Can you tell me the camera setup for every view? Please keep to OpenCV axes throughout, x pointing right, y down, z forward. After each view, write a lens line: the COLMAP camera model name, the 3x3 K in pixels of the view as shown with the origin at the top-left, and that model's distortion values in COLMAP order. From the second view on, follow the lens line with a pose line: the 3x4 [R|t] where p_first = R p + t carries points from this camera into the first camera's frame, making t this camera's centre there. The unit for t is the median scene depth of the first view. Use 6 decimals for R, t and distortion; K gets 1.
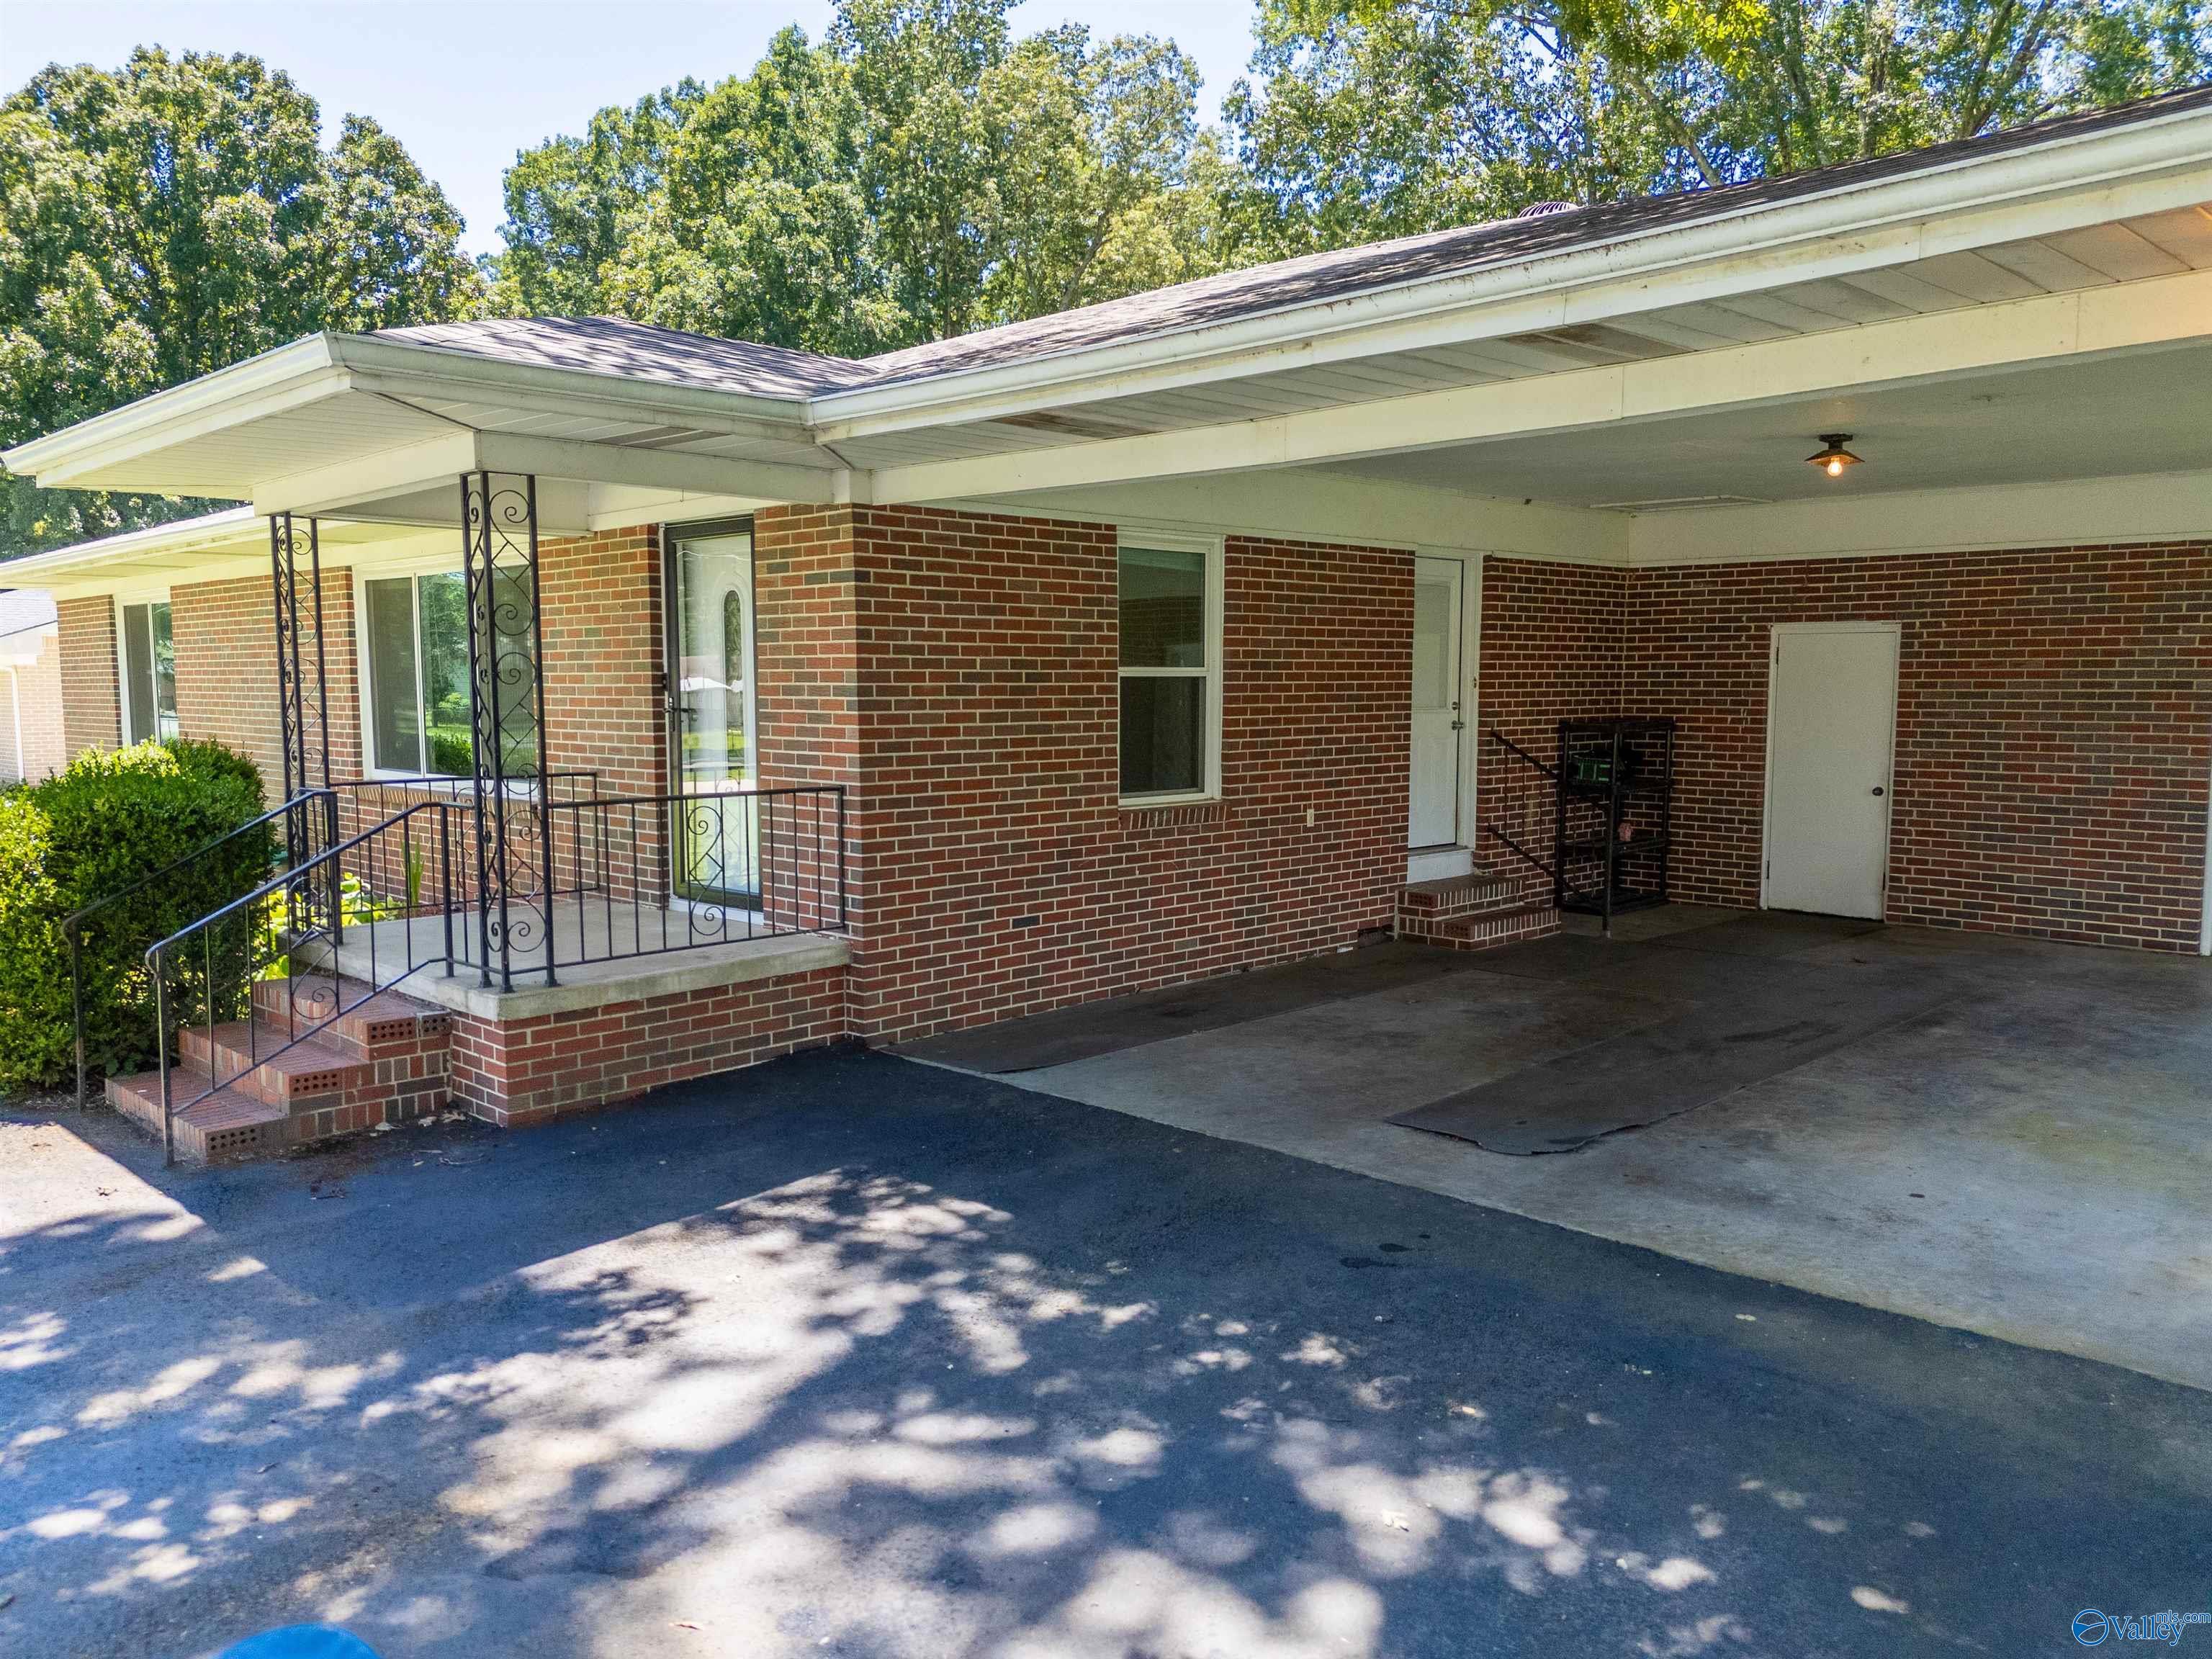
lens RADIAL K [[1646.8, 0, 1099.6], [0, 1646.8, 817.8], [0, 0, 1]] dist [0.087581, -0.067096]
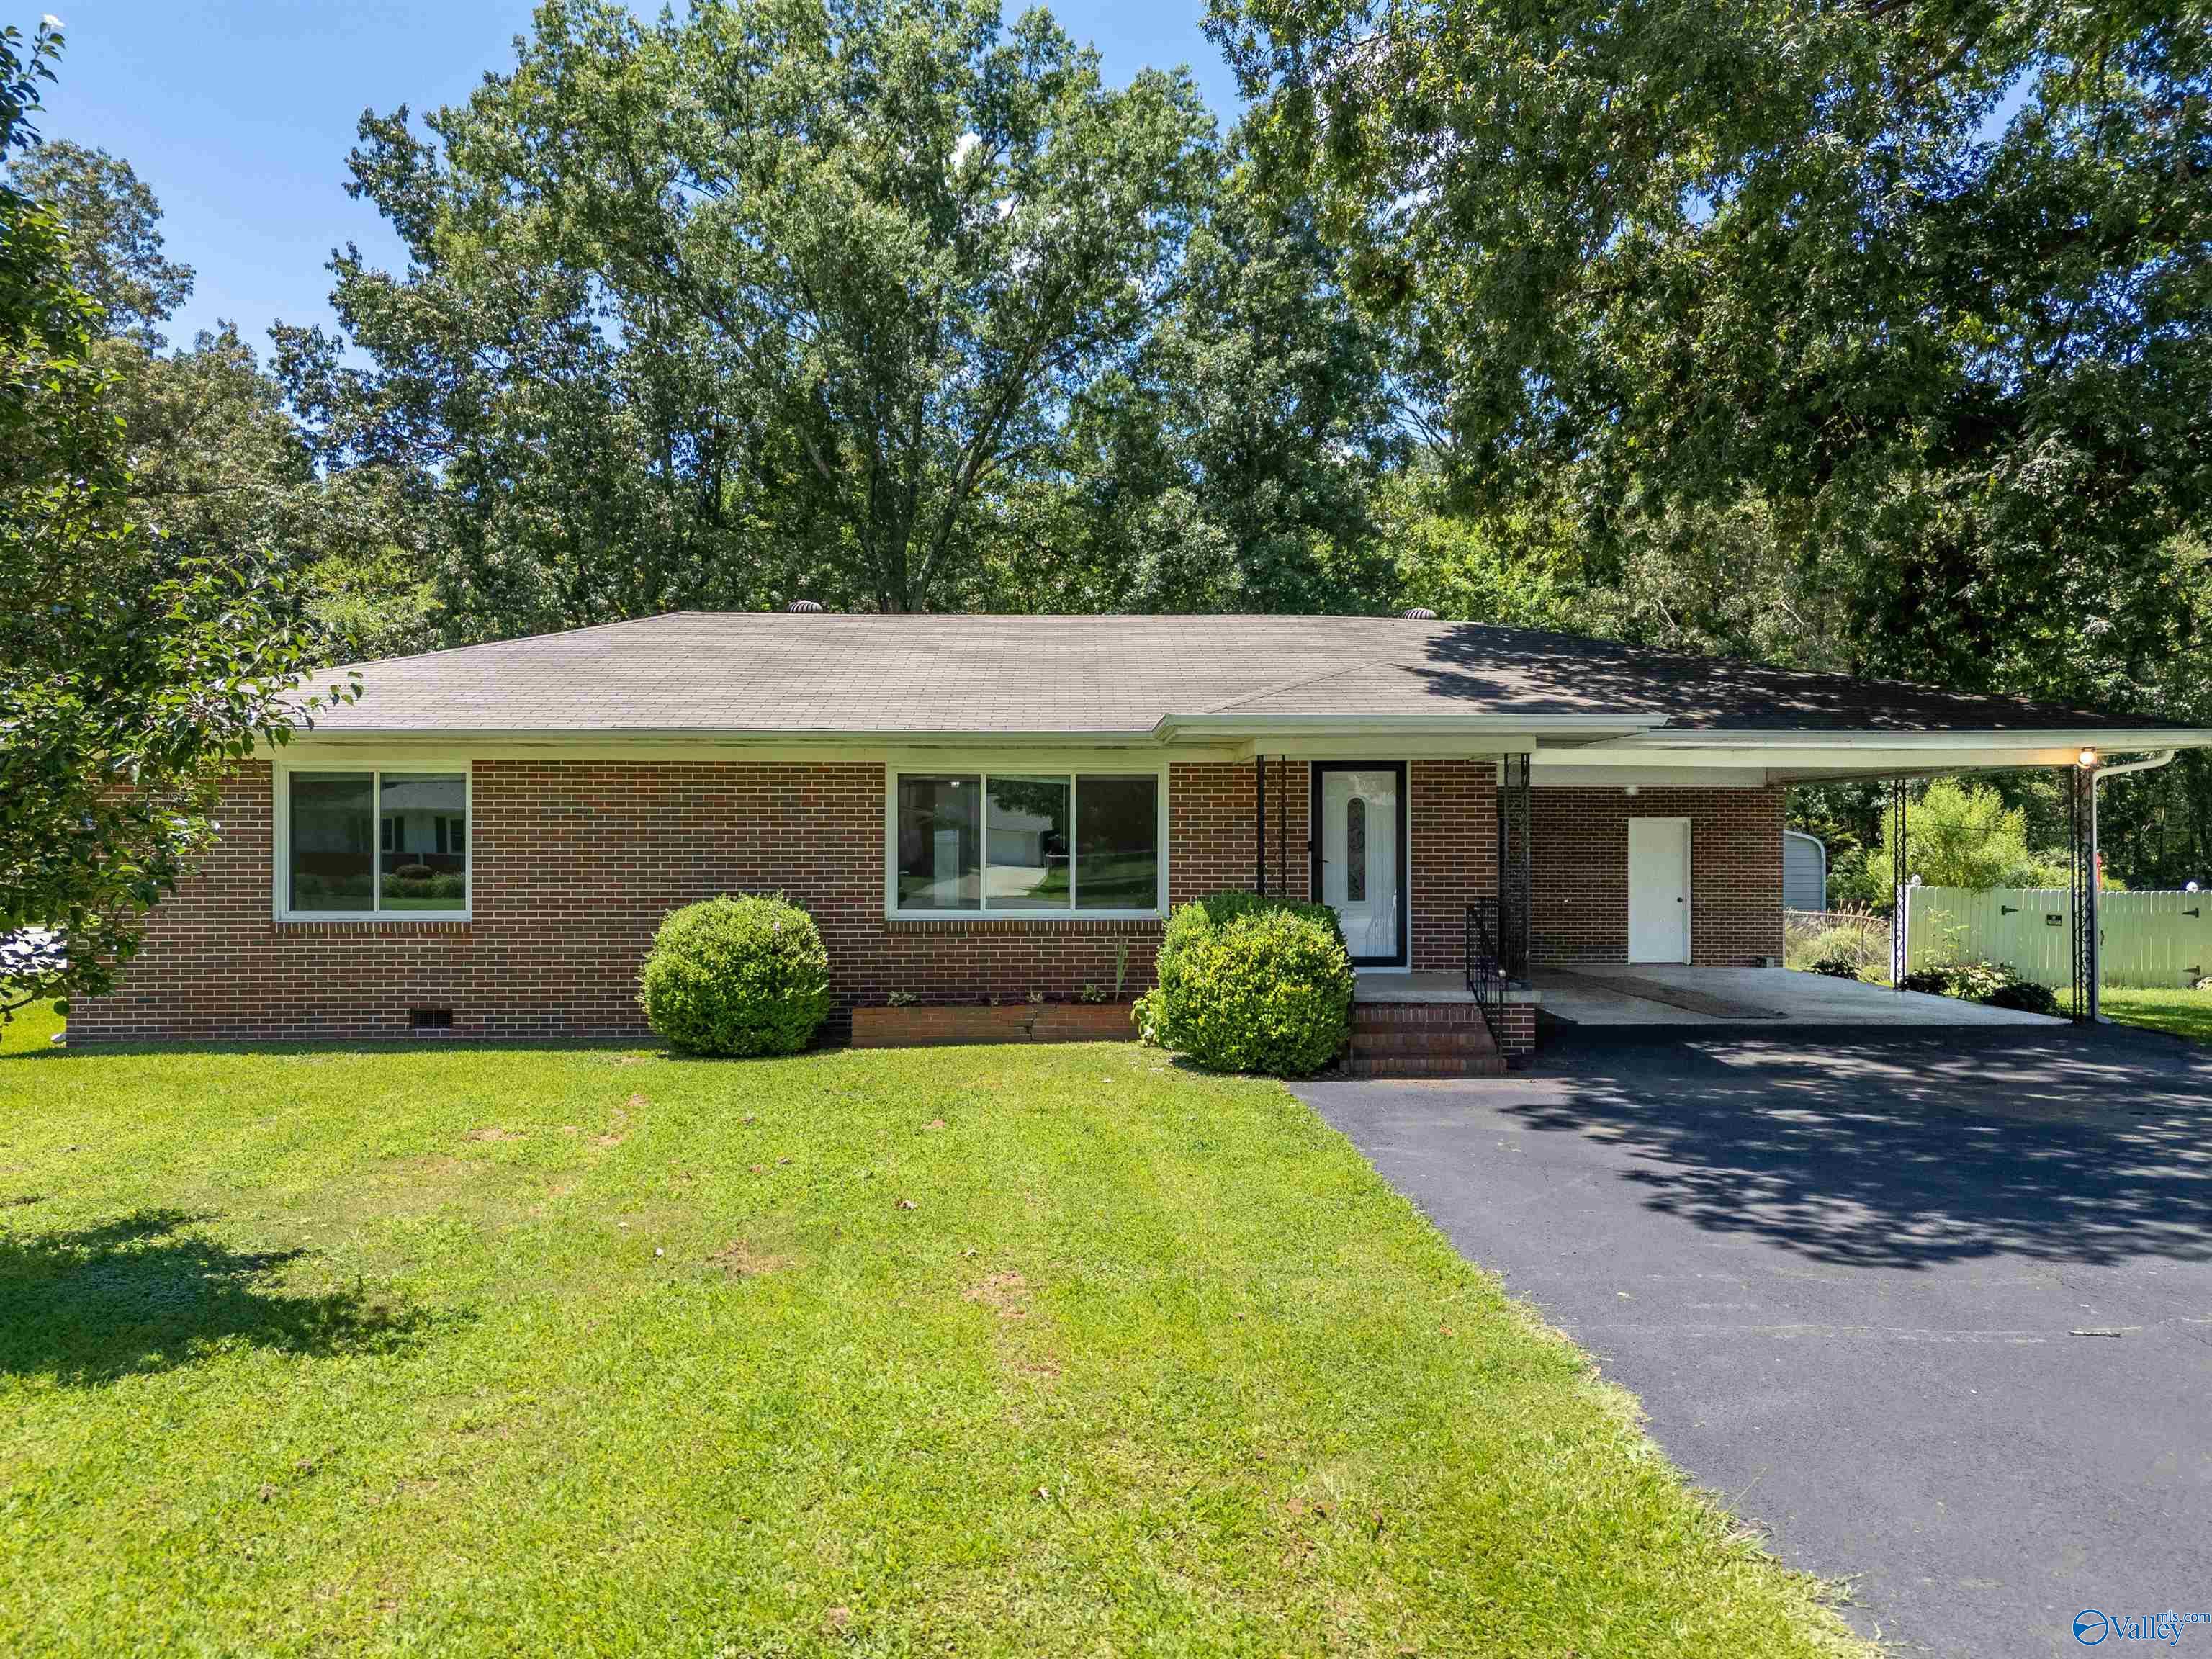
lens RADIAL K [[1646.8, 0, 1099.6], [0, 1646.8, 817.8], [0, 0, 1]] dist [0.087581, -0.067096]
pose [[0.690386, 0.012148, 0.723339, -0.262071], [0.059012, 0.995581, -0.073045, 0.000836], [-0.721030, 0.093115, 0.686619, -0.011420]]
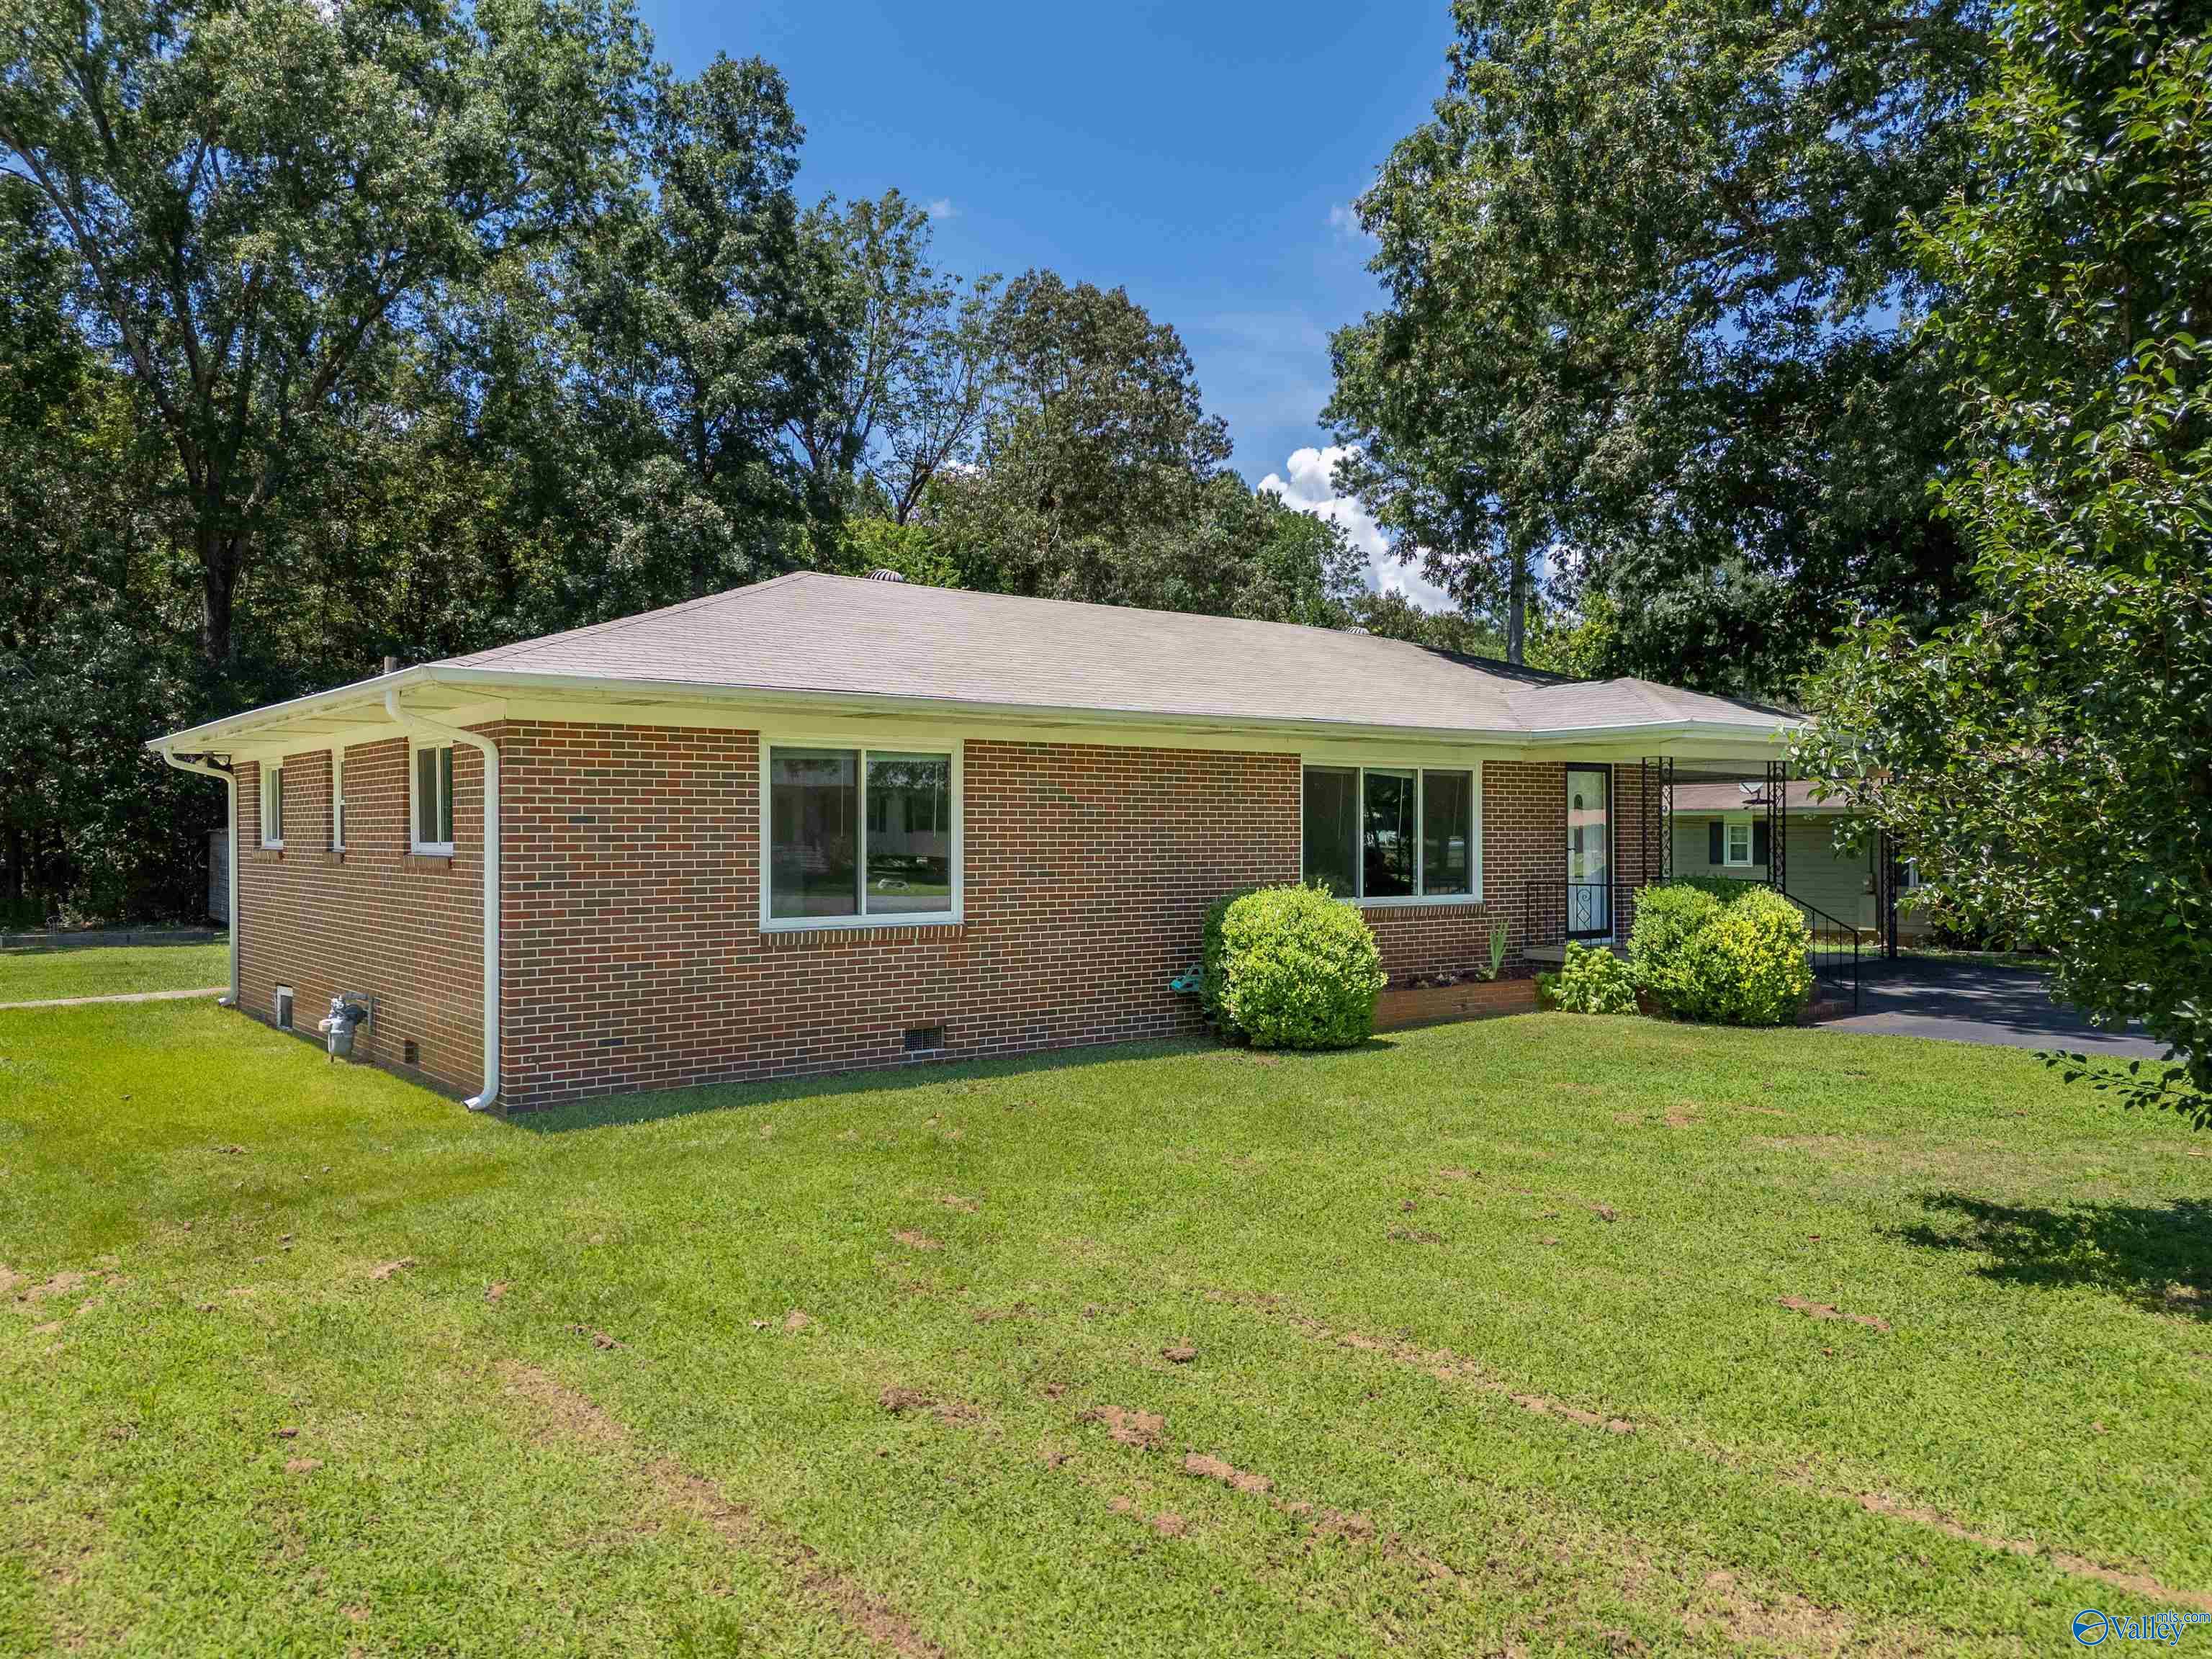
lens RADIAL K [[1646.8, 0, 1099.6], [0, 1646.8, 817.8], [0, 0, 1]] dist [0.087581, -0.067096]
pose [[0.117754, 0.011226, 0.992979, -0.365898], [0.084448, 0.996201, -0.021277, -0.016486], [-0.989446, 0.086361, 0.116359, 0.201004]]
